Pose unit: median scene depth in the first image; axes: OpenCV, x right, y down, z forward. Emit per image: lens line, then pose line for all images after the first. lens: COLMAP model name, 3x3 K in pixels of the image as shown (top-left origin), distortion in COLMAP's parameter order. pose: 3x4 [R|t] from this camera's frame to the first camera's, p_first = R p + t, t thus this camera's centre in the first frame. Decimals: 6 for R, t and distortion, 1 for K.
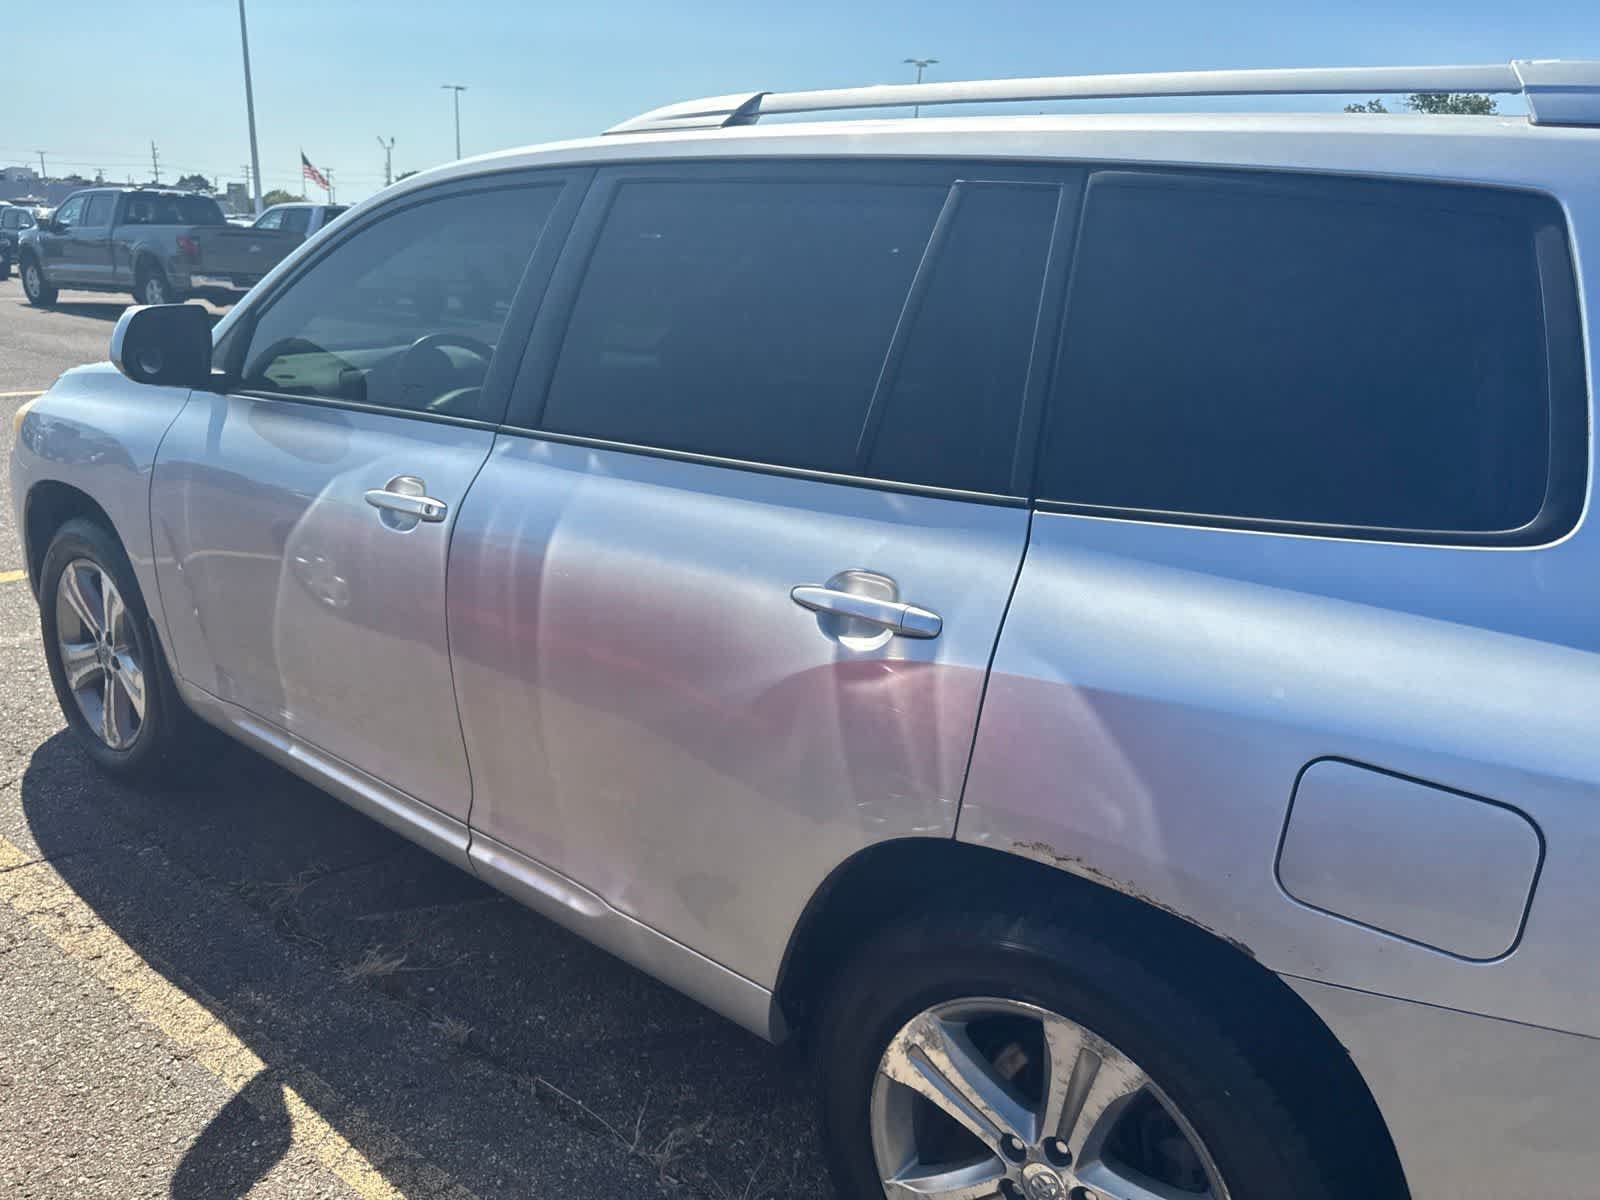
lens RADIAL K [[1144.6, 0, 803.5], [0, 1144.6, 603.8], [0, 0, 1]] dist [-0.036268, 0.019550]
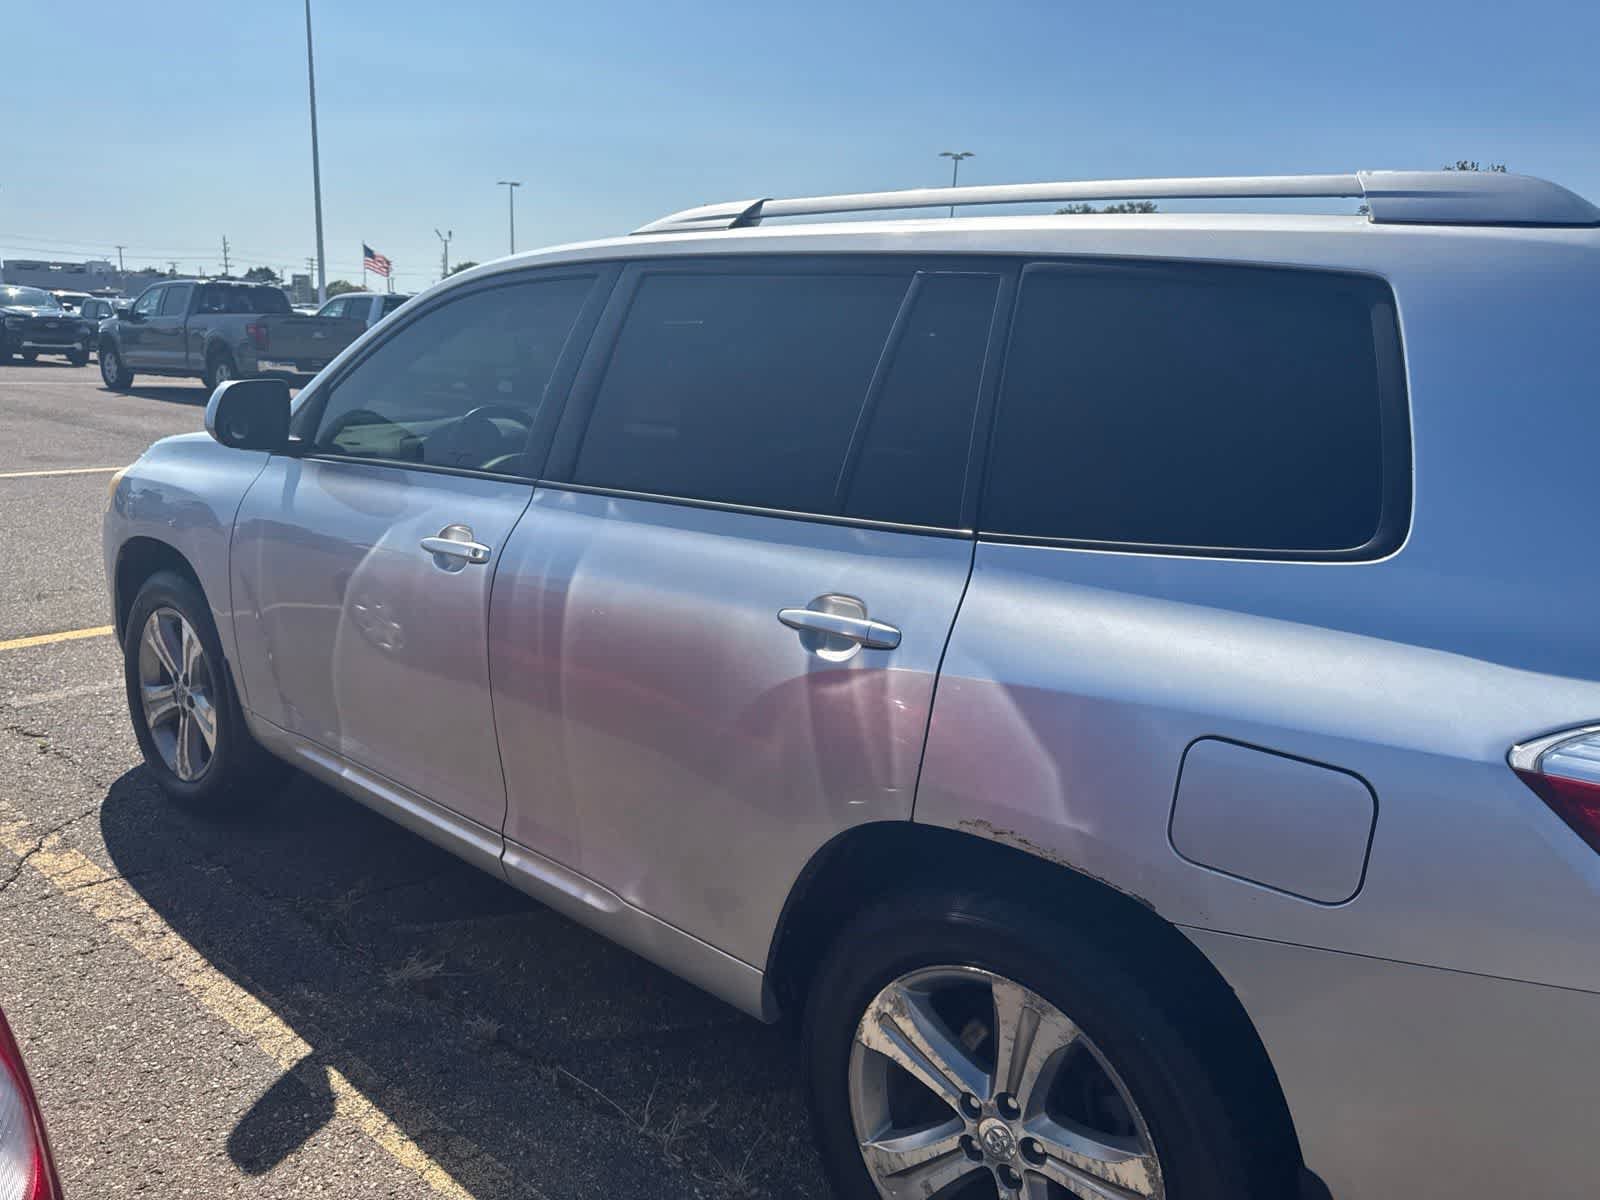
lens RADIAL K [[1144.6, 0, 799.2], [0, 1144.6, 591.5], [0, 0, 1]] dist [-0.036268, 0.019550]
pose [[0.999201, 0.001882, -0.039911, 0.044407], [-0.005044, 0.996842, -0.079251, 0.045619], [0.039636, 0.079389, 0.996055, -0.132337]]
